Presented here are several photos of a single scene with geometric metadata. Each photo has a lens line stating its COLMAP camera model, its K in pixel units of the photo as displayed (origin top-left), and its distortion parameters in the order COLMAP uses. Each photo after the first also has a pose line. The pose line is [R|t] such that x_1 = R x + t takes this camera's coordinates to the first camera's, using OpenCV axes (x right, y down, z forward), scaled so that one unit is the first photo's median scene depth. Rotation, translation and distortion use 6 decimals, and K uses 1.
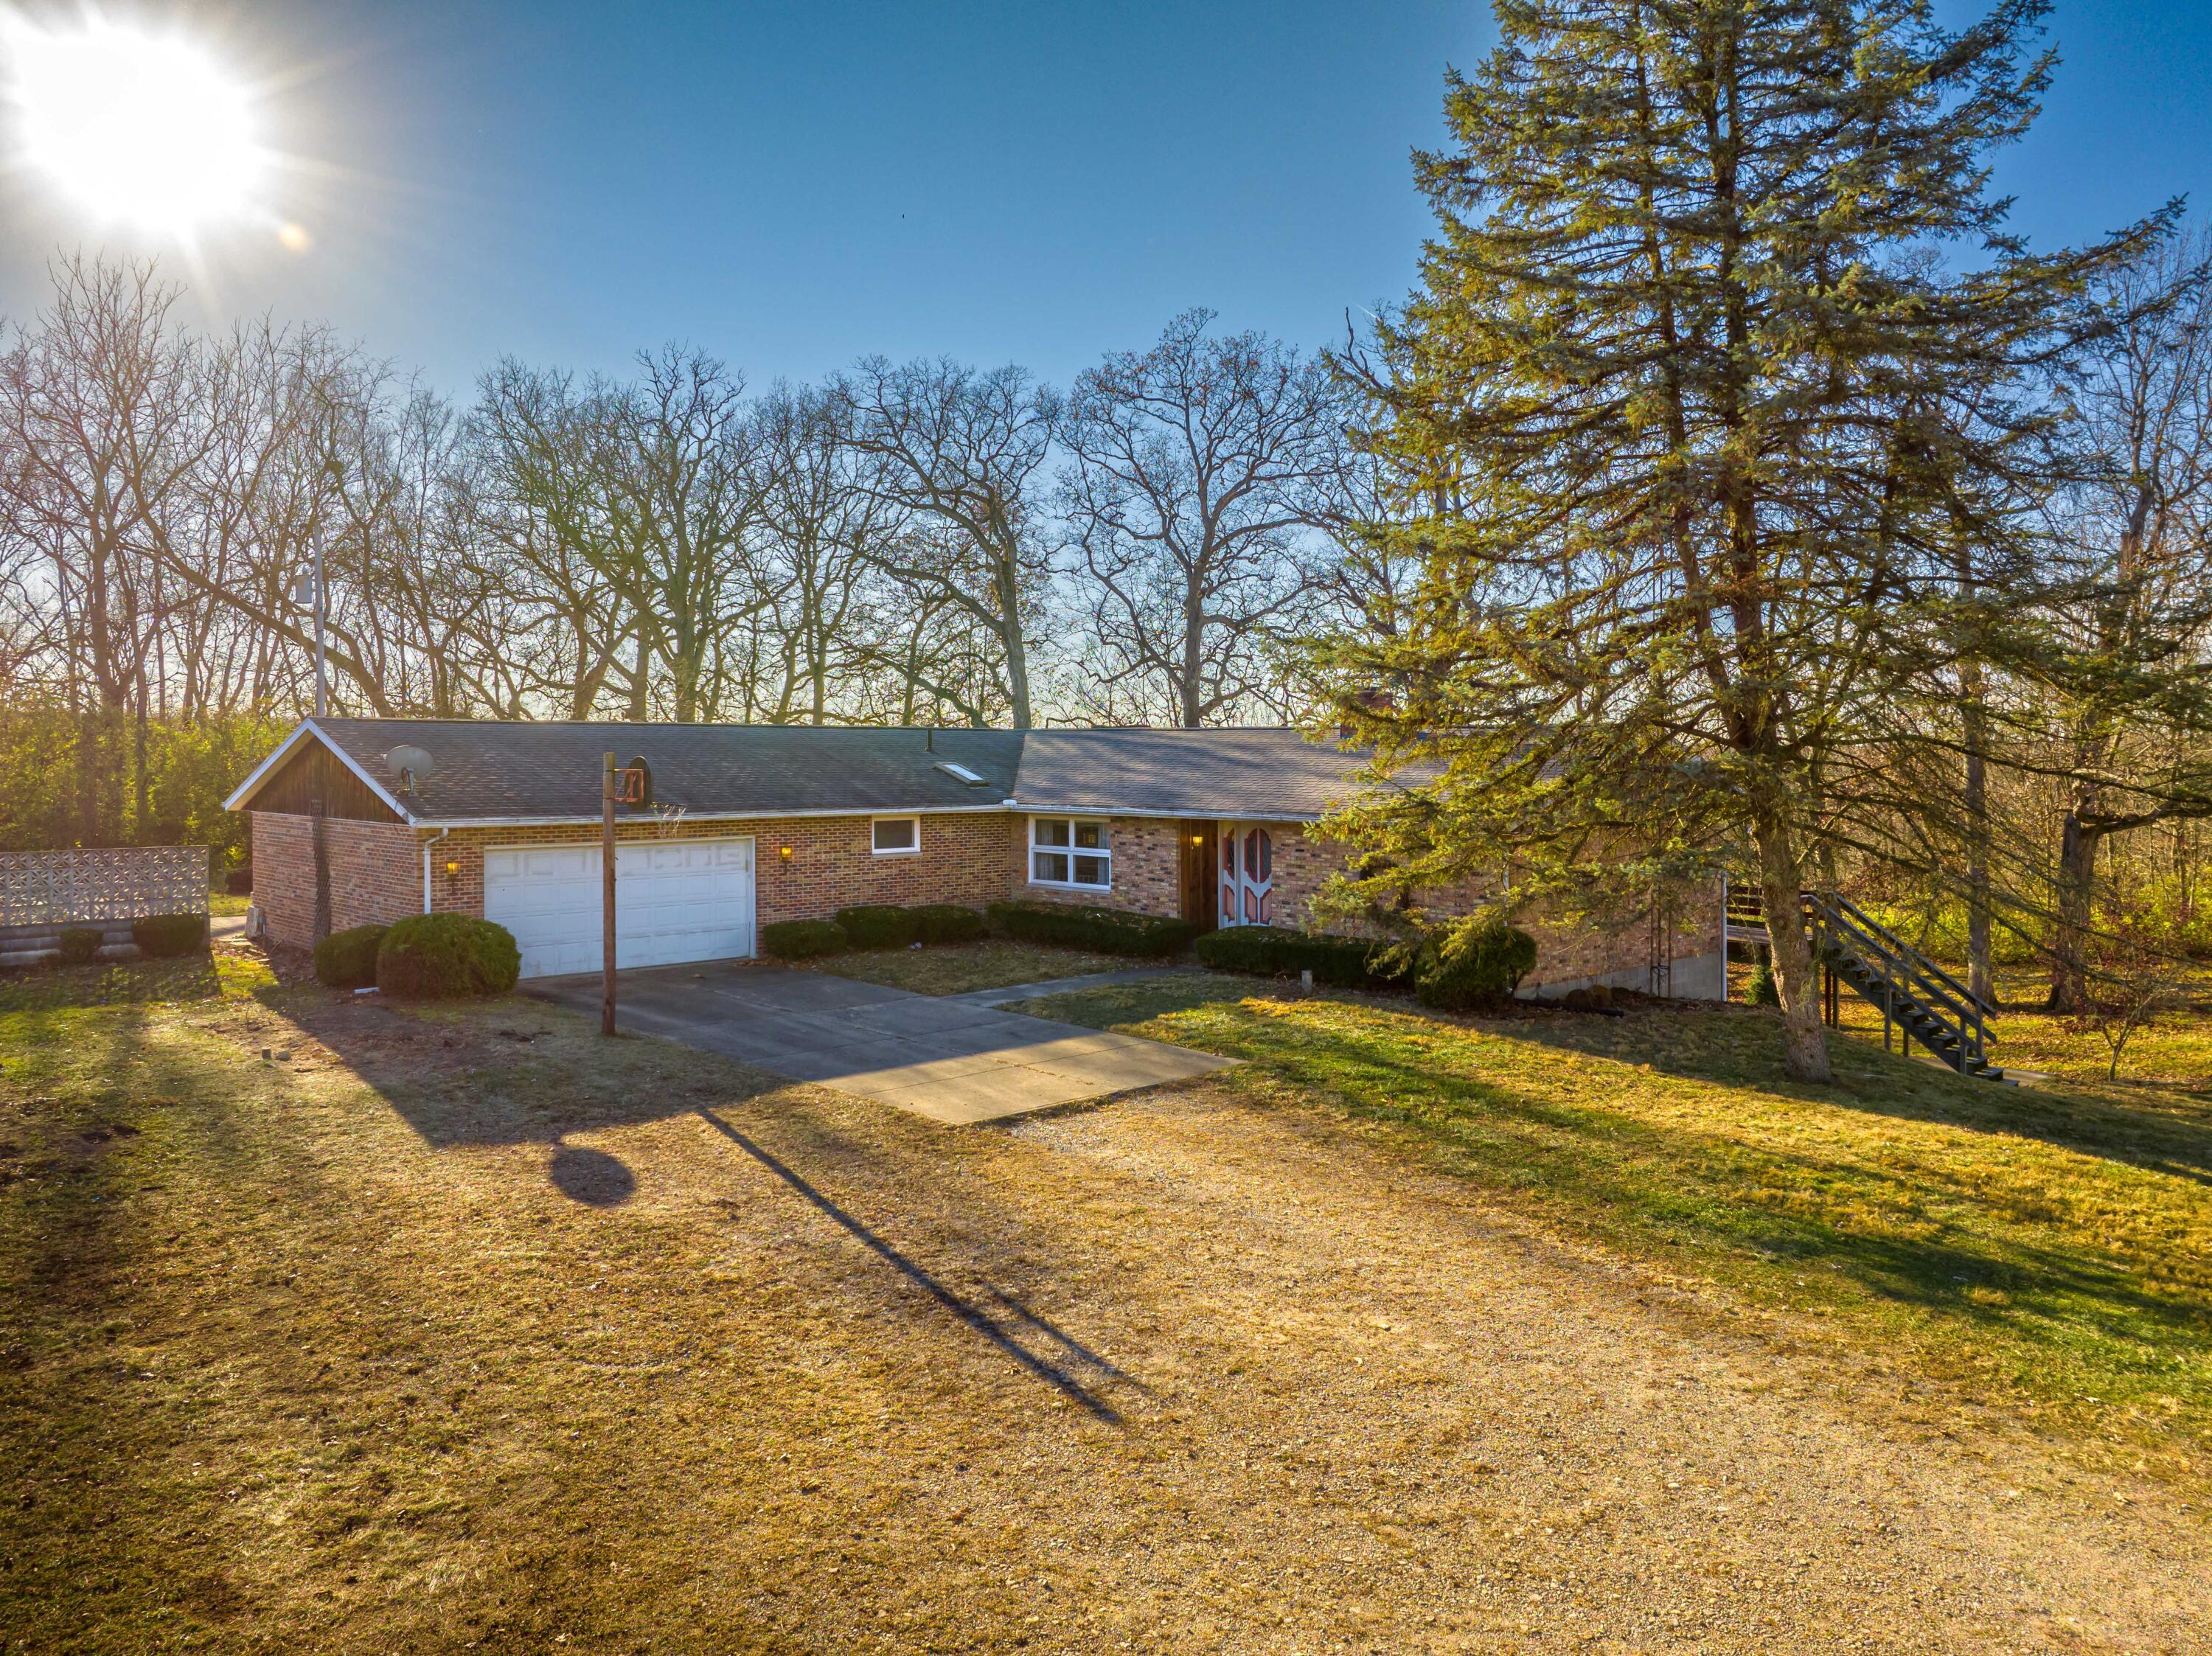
lens RADIAL K [[1523.4, 0, 1106.0], [0, 1523.4, 828.0], [0, 0, 1]] dist [-0.000961, -0.000971]
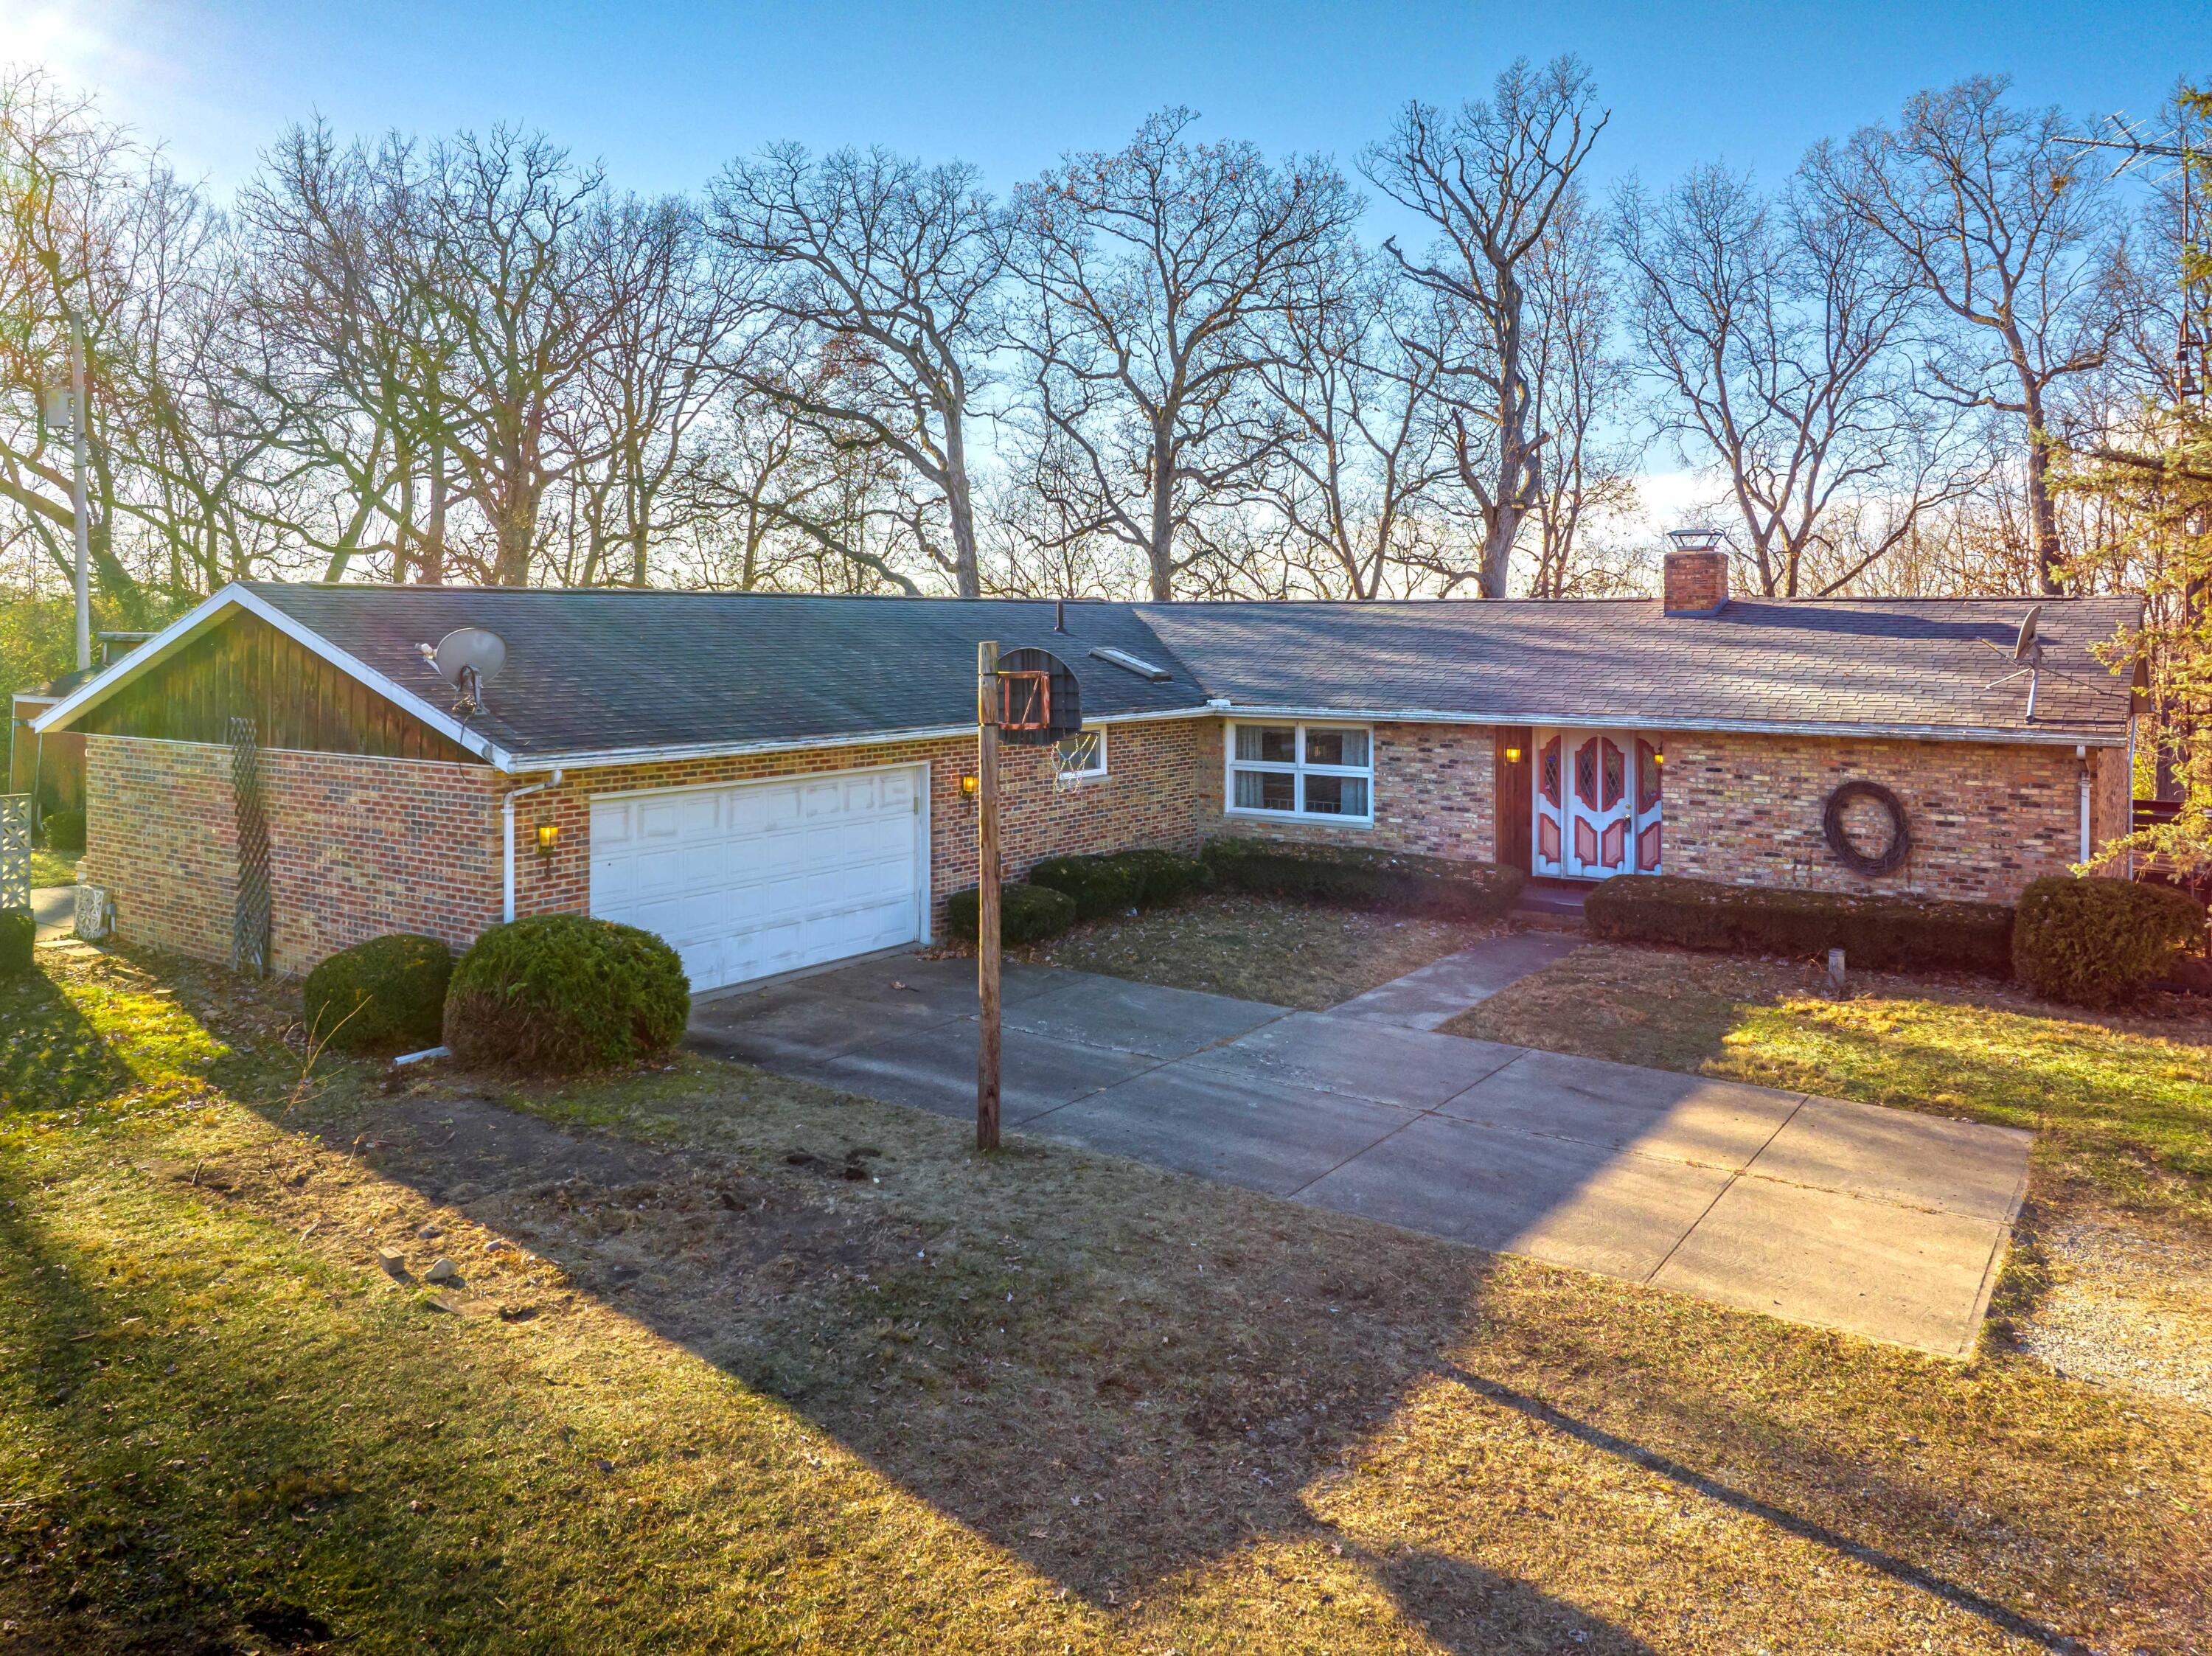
lens RADIAL K [[1563.8, 0, 1104.1], [0, 1563.8, 694.8], [0, 0, 1]] dist [-0.019875, 0.000454]
pose [[0.983986, -0.009625, 0.177988, -0.247838], [0.010777, 0.999927, -0.005508, -0.017201], [-0.177922, 0.007338, 0.984017, 0.280497]]
